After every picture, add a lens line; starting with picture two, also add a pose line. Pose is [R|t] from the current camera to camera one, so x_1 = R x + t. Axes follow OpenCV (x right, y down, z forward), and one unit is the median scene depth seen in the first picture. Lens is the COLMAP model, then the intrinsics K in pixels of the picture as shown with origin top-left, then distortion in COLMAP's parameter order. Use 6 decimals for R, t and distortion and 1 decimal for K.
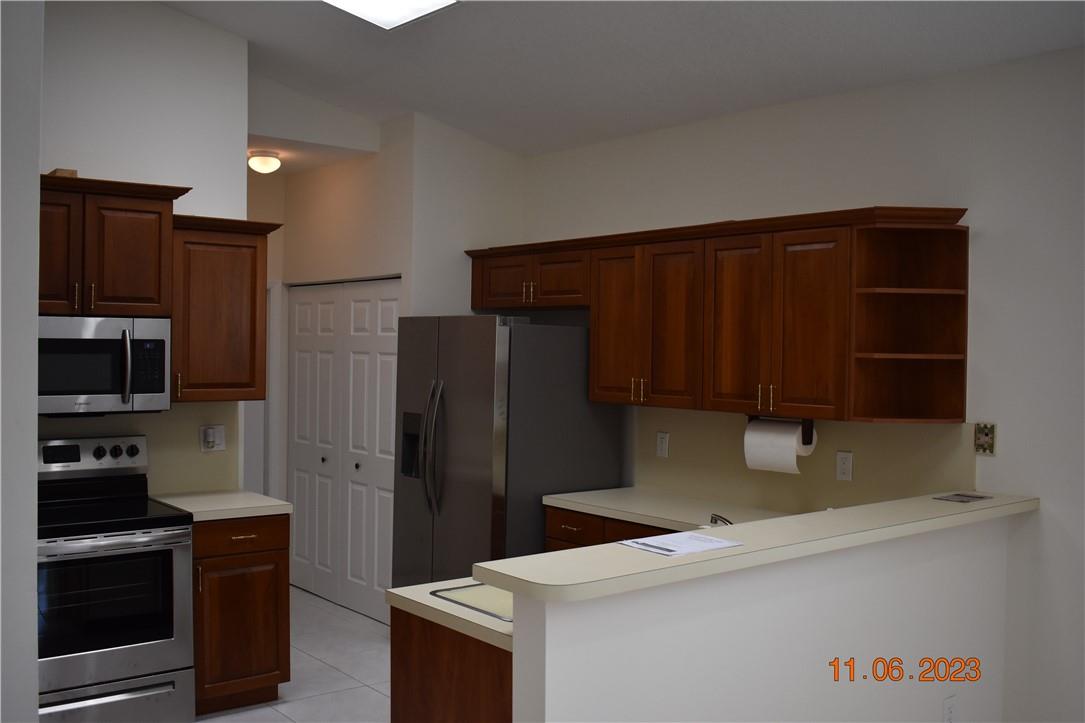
lens RADIAL K [[1069.4, 0, 542.5], [0, 1069.4, 359.4], [0, 0, 1]] dist [-0.063894, 0.000000]
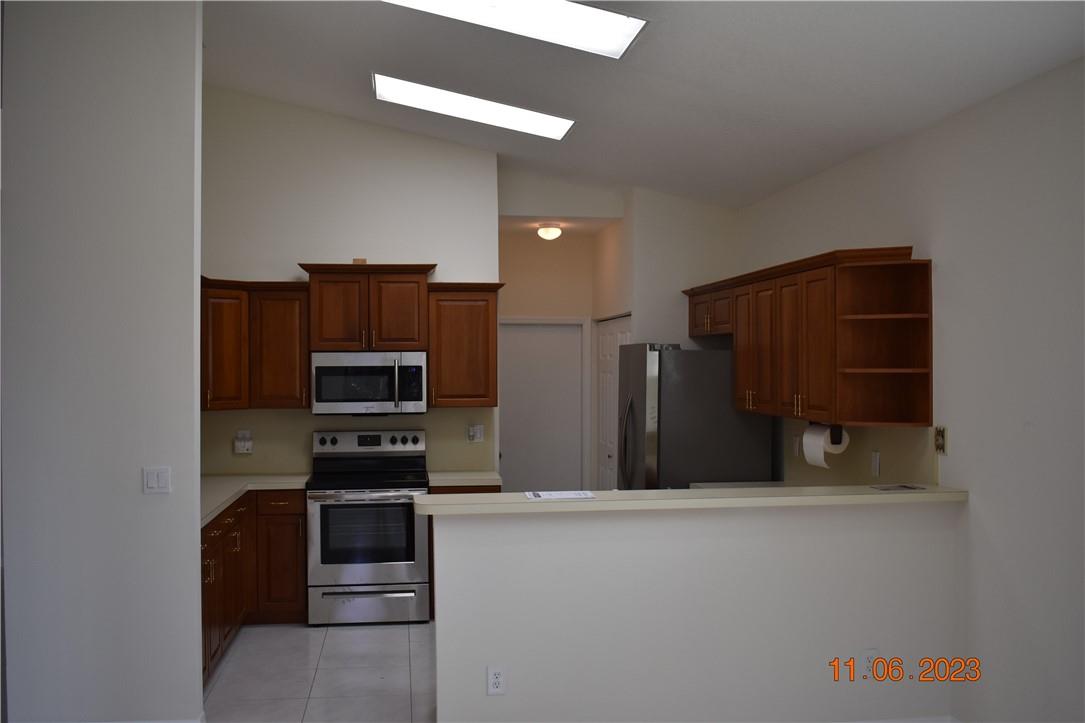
lens RADIAL K [[1069.4, 0, 542.3], [0, 1069.4, 363.3], [0, 0, 1]] dist [-0.063894, 0.000000]
pose [[0.852552, -0.016548, -0.522380, 0.586079], [0.008658, 0.999809, -0.017541, 0.005948], [0.522570, 0.010431, 0.852532, -0.209017]]
